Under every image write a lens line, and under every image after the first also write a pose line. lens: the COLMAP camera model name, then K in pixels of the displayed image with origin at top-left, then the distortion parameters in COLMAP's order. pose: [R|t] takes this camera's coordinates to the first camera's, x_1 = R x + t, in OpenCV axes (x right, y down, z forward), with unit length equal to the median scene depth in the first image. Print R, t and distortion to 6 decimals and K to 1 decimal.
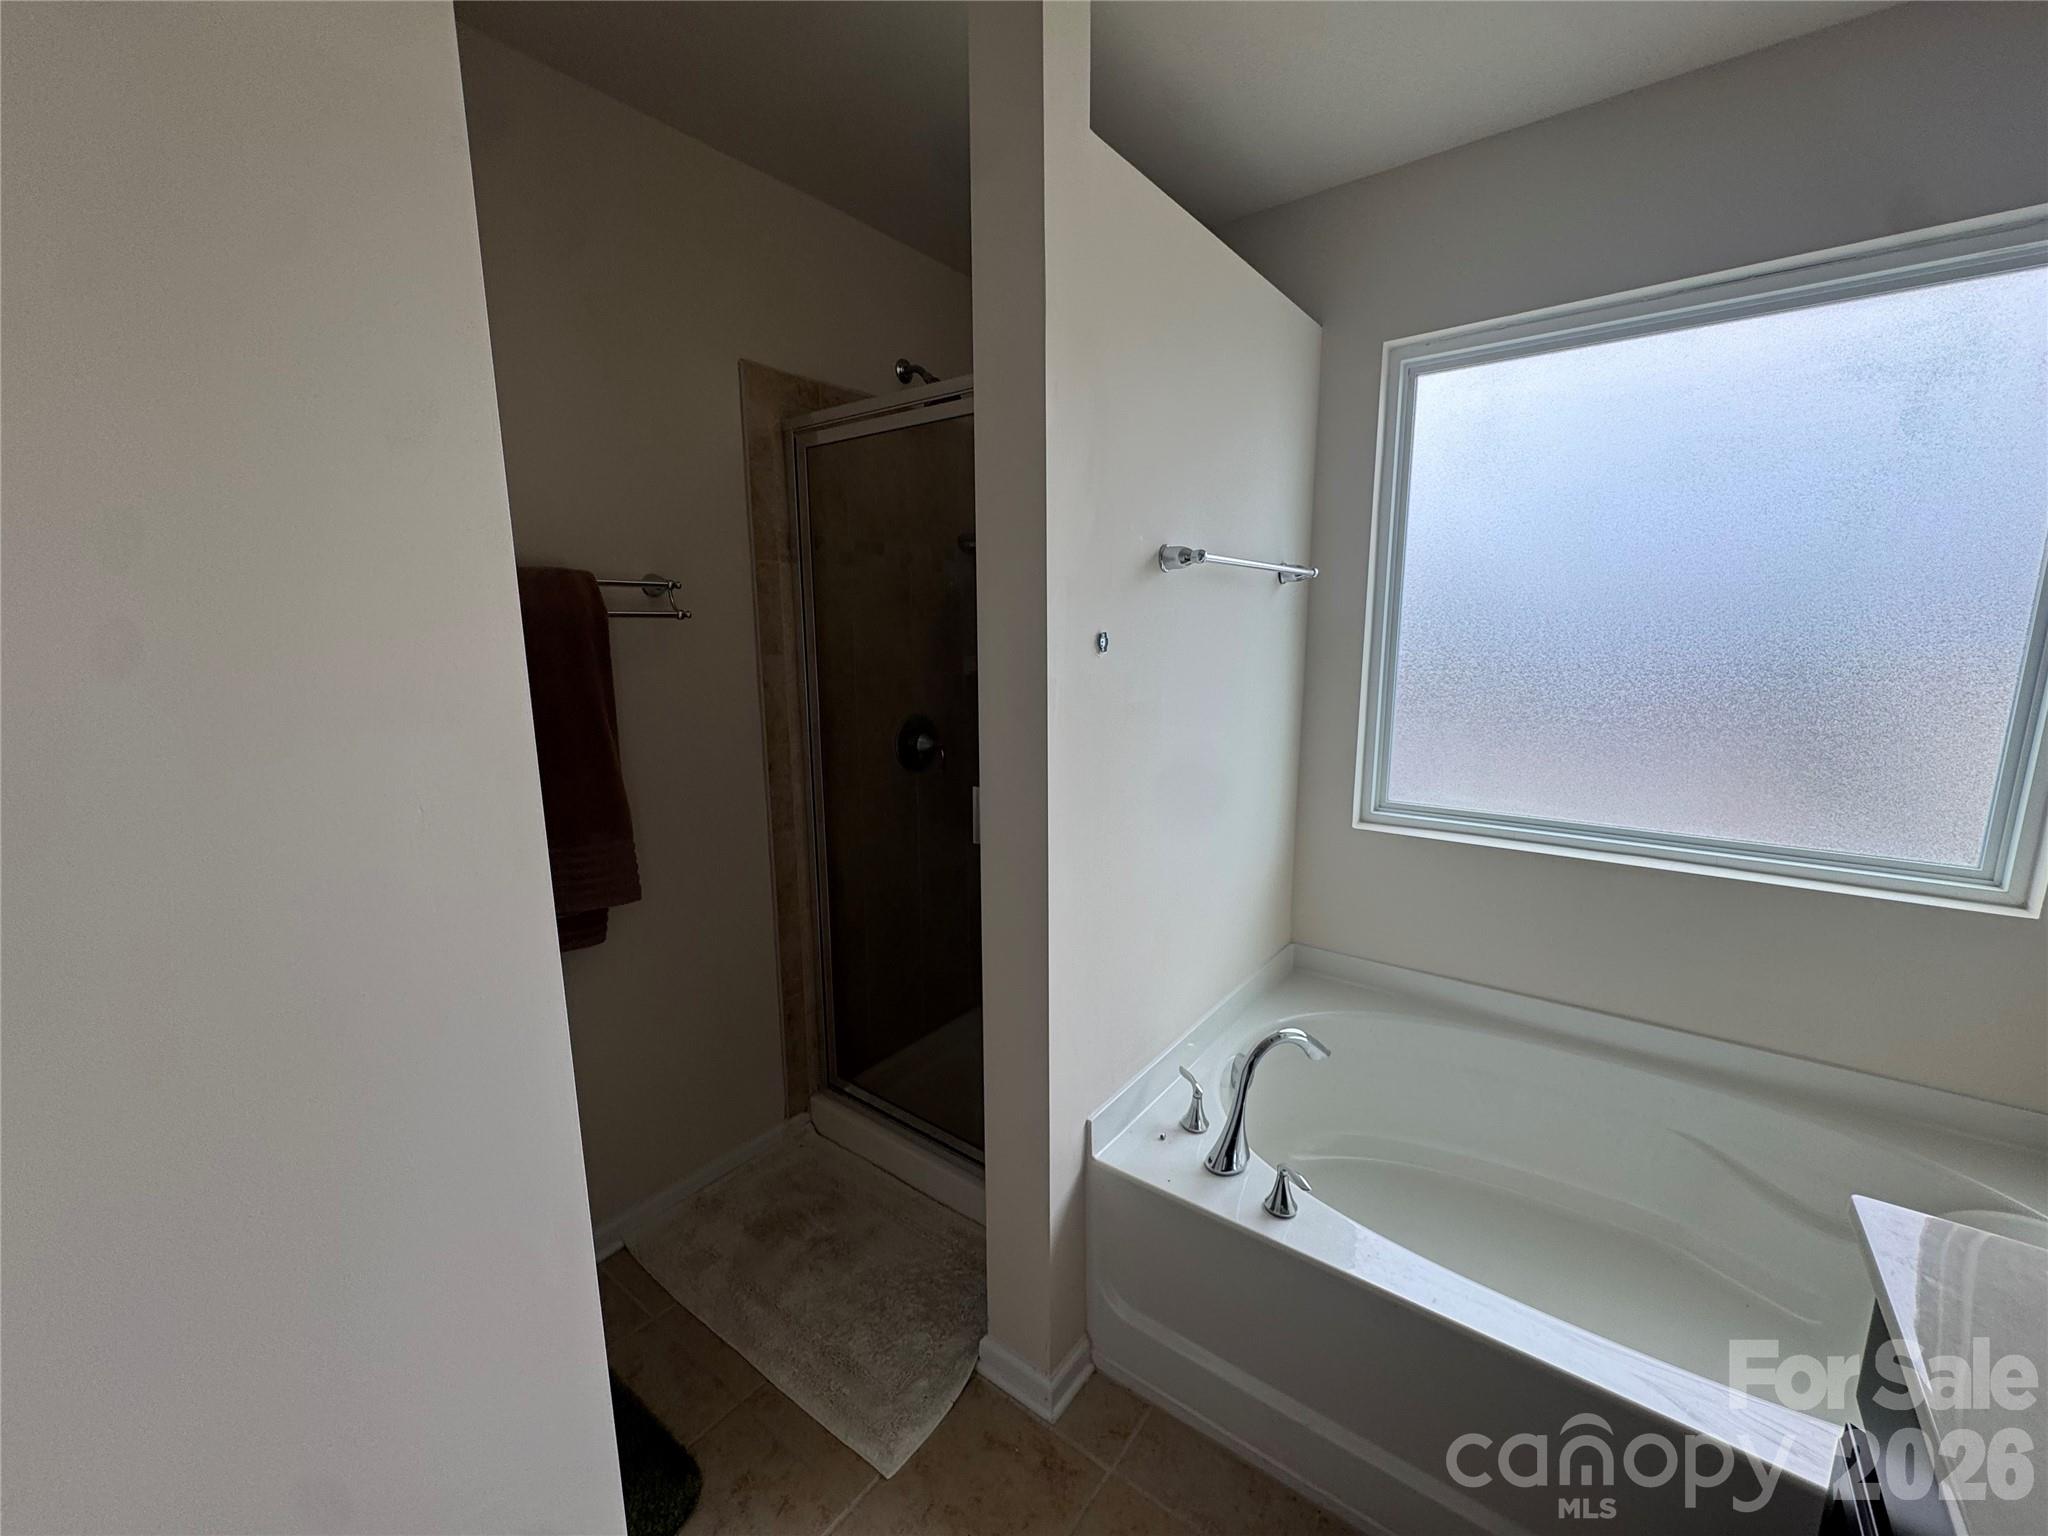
lens RADIAL K [[810.6, 0, 1024.0], [0, 810.6, 768.0], [0, 0, 1]] dist [-0.001741, -0.000212]
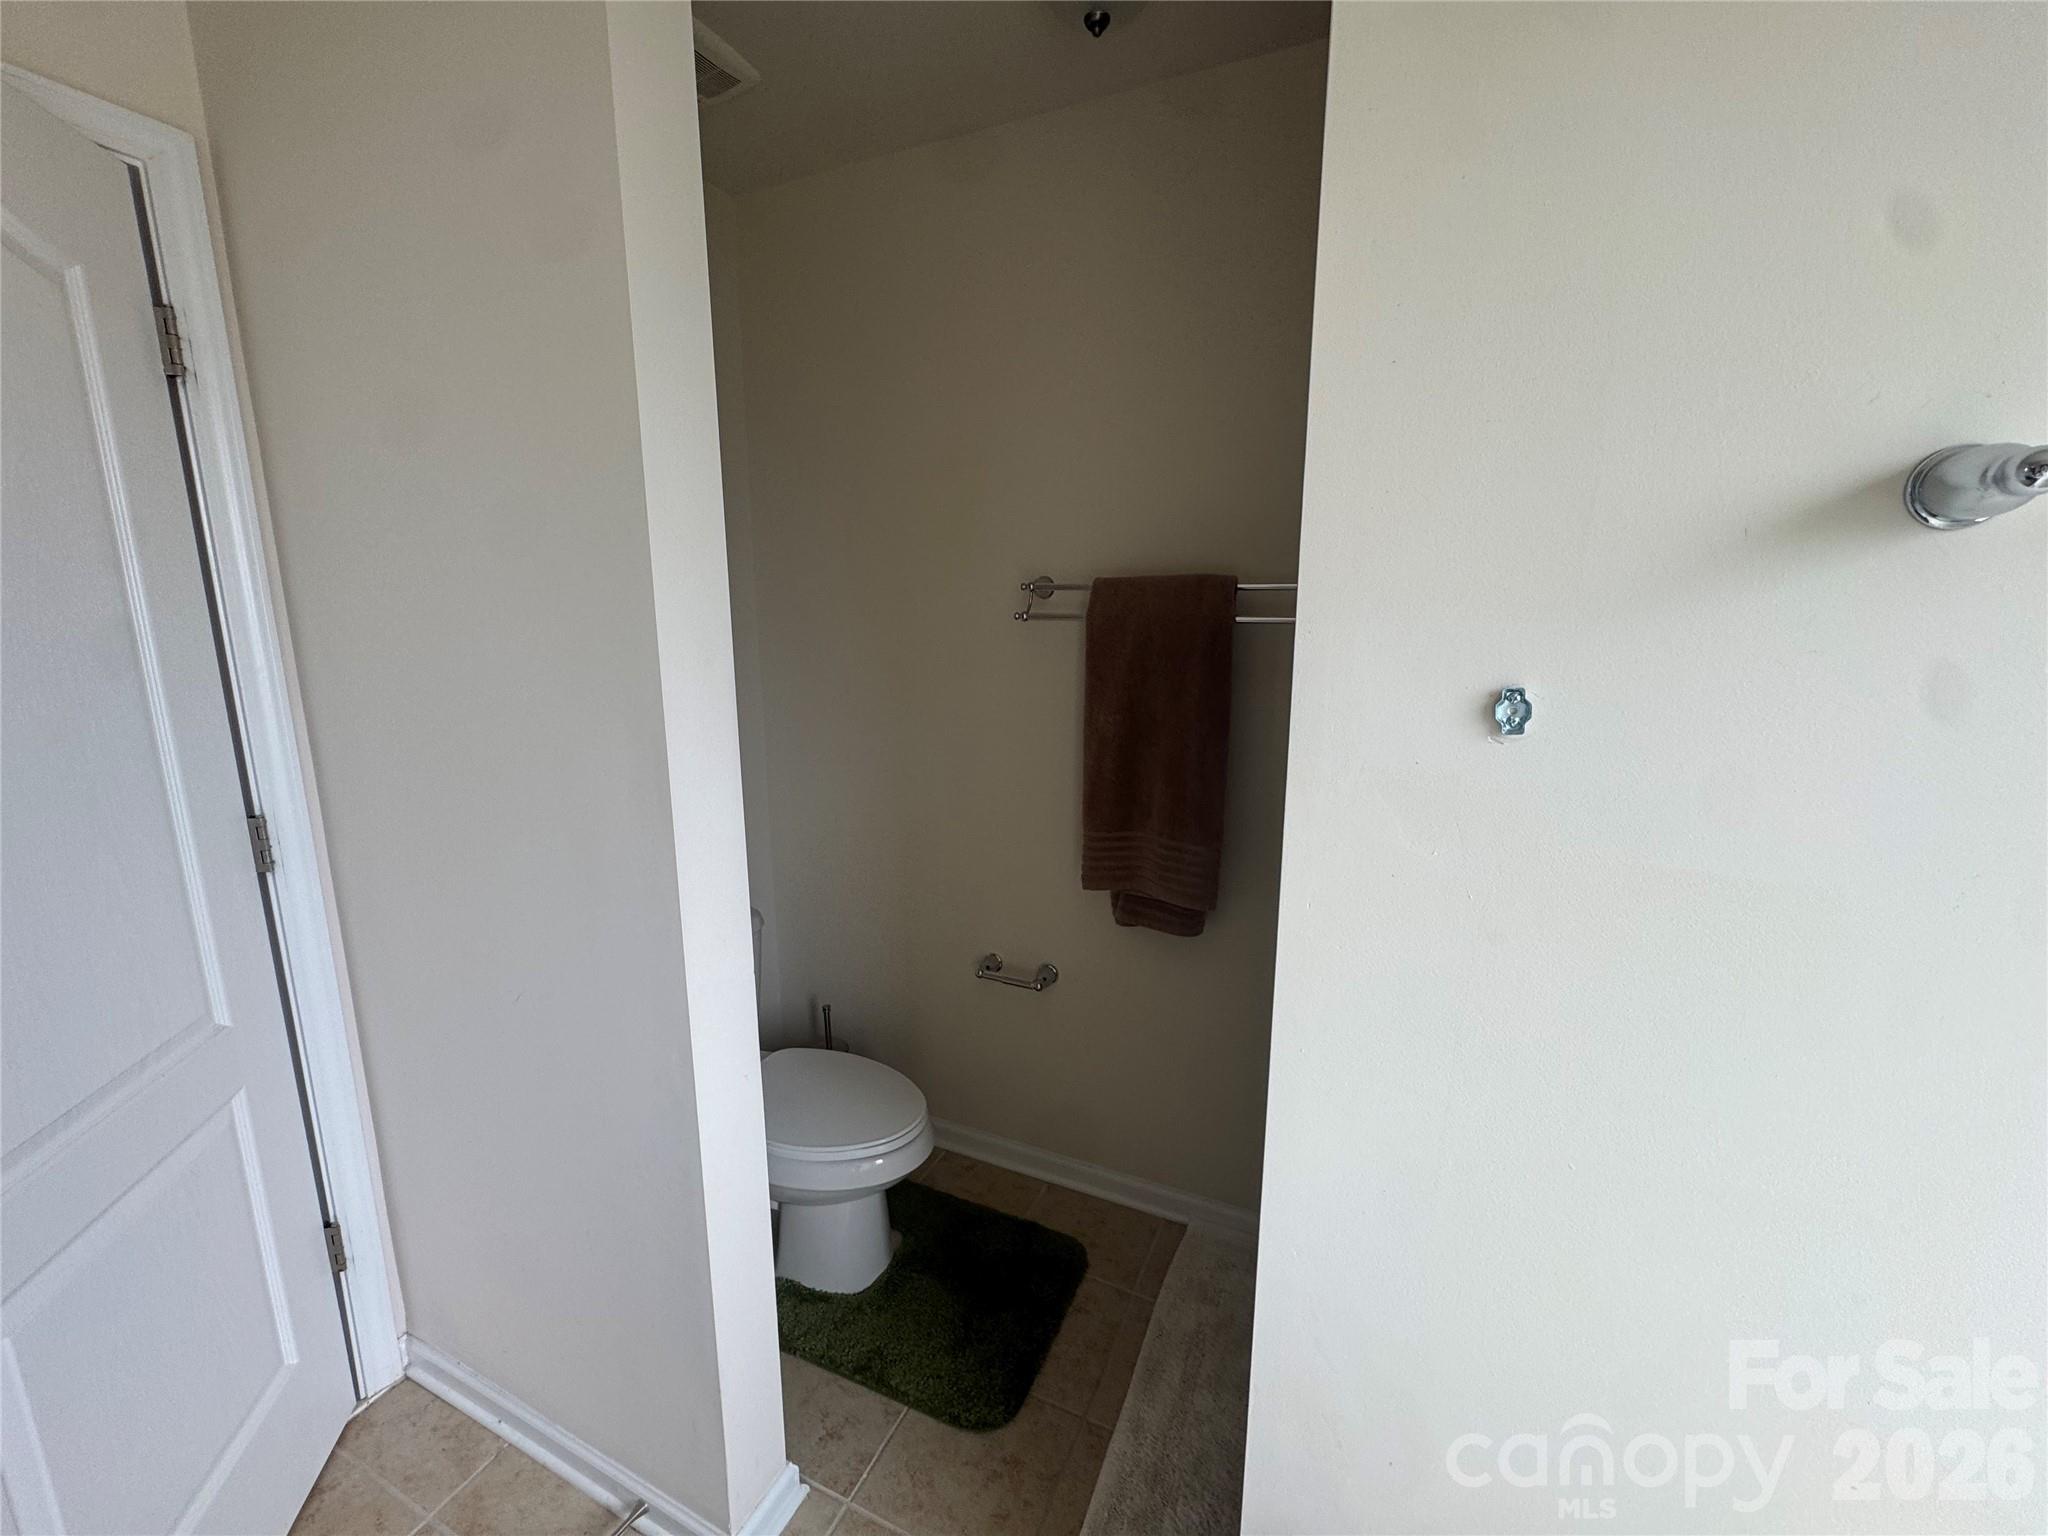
lens RADIAL K [[810.6, 0, 1024.0], [0, 810.6, 768.0], [0, 0, 1]] dist [-0.001741, -0.000212]
pose [[0.206278, 0.187944, -0.960274, 0.345116], [-0.161187, 0.974500, 0.156103, -0.110294], [0.965126, 0.122583, 0.231312, 0.467136]]
